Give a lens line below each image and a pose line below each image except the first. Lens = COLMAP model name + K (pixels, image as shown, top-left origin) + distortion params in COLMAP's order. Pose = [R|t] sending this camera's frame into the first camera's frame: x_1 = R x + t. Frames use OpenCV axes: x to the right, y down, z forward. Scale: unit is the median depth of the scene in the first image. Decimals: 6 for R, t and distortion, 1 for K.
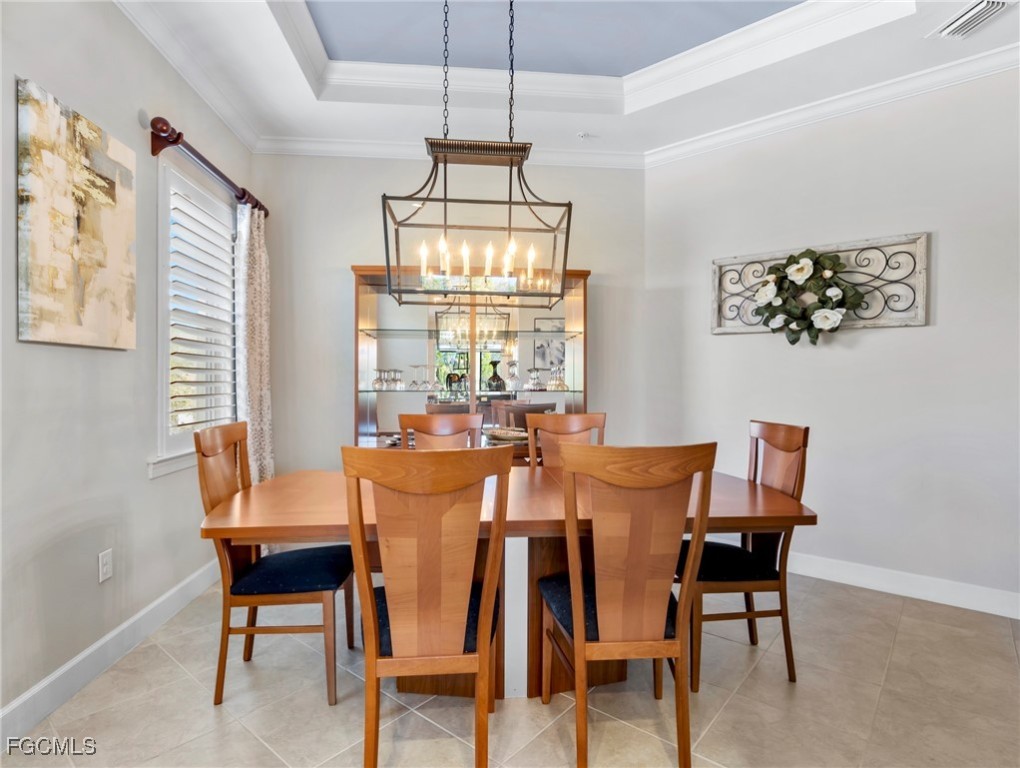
lens RADIAL K [[527.4, 0, 514.2], [0, 527.4, 383.4], [0, 0, 1]] dist [0.007836, -0.005930]
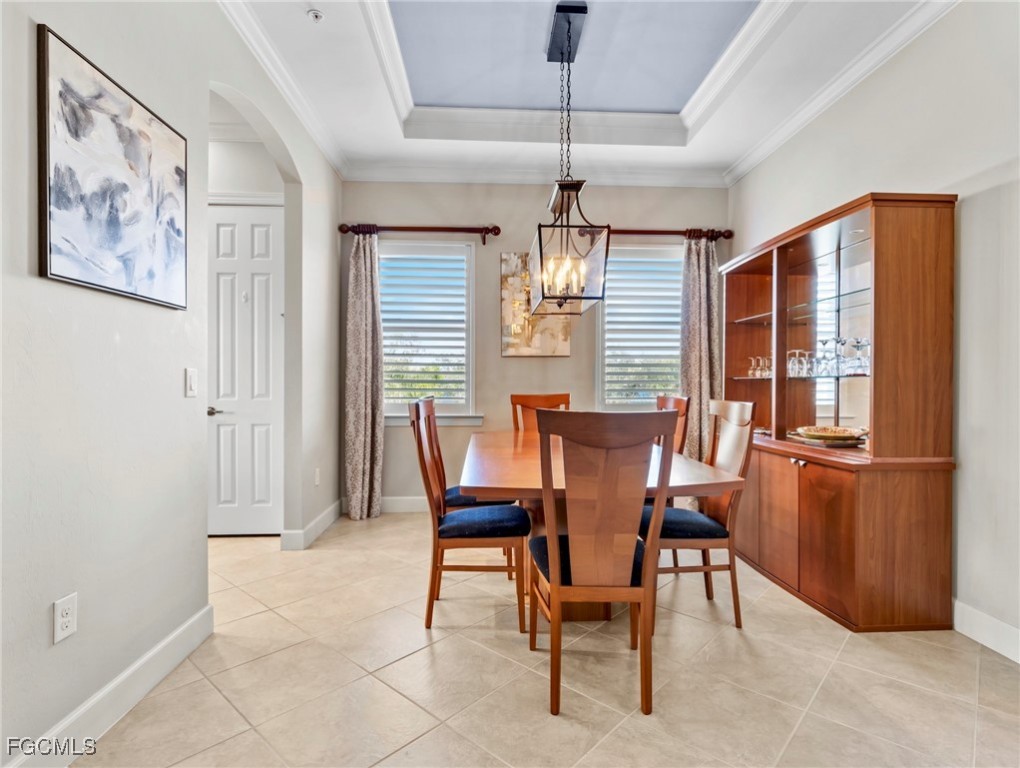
lens RADIAL K [[527.4, 0, 519.9], [0, 527.4, 386.6], [0, 0, 1]] dist [0.007836, -0.005930]
pose [[-0.026028, 0.007677, -0.999632, 1.351147], [-0.001844, 0.999968, 0.007728, 0.038421], [0.999660, 0.002044, -0.026013, 0.967121]]
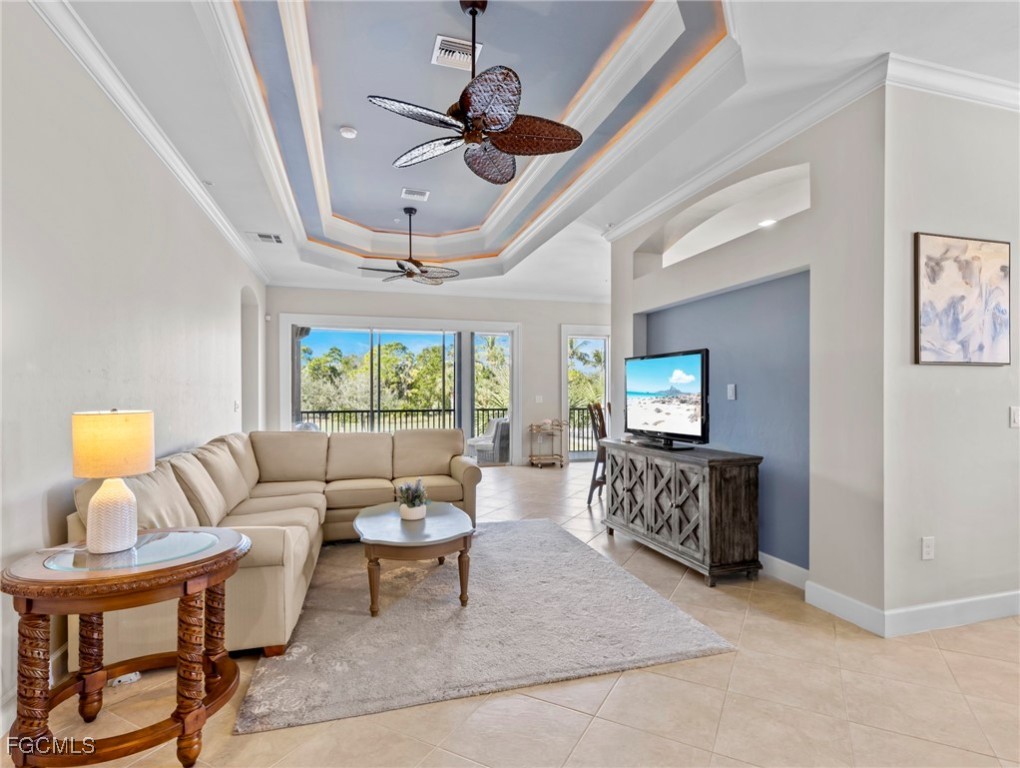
lens RADIAL K [[516.8, 0, 503.4], [0, 516.8, 390.3], [0, 0, 1]] dist [0.003141, -0.000008]
pose [[-0.982755, 0.003460, -0.184880, 1.944958], [0.003359, 0.999994, 0.000858, -0.040101], [0.184881, 0.000222, -0.982761, 1.416607]]
